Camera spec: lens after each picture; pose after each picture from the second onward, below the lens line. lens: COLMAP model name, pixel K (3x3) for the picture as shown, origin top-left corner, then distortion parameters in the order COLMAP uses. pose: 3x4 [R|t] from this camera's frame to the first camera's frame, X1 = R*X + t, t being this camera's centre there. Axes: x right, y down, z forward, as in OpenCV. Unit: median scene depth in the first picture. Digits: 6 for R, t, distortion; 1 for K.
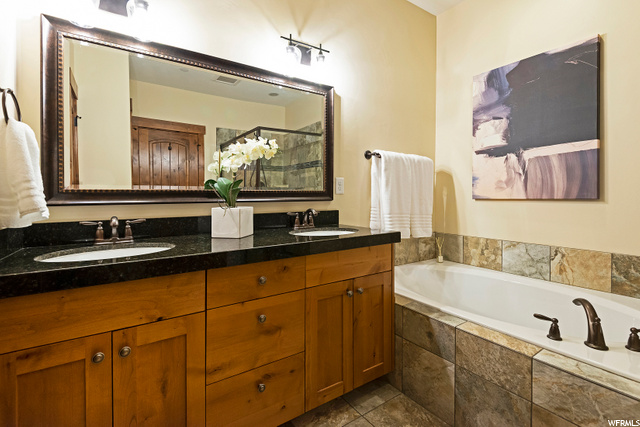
lens RADIAL K [[293.1, 0, 324.4], [0, 293.1, 197.1], [0, 0, 1]] dist [0.019972, -0.013209]
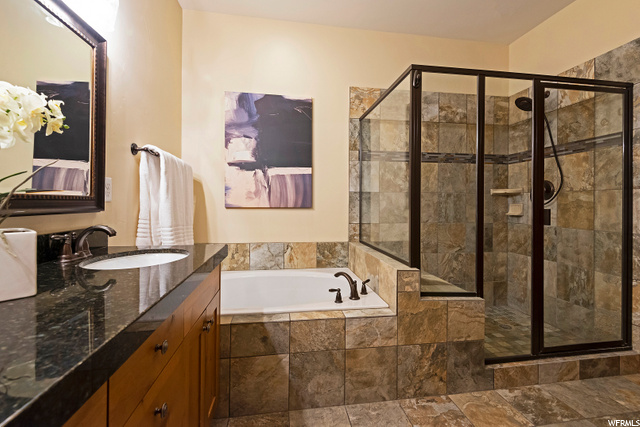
lens RADIAL K [[293.1, 0, 330.7], [0, 293.1, 205.4], [0, 0, 1]] dist [0.019972, -0.013209]
pose [[0.424345, 0.001497, 0.905499, -0.350039], [-0.003712, 0.999993, 0.000086, -0.003144], [-0.905493, -0.003397, 0.424348, 0.254718]]
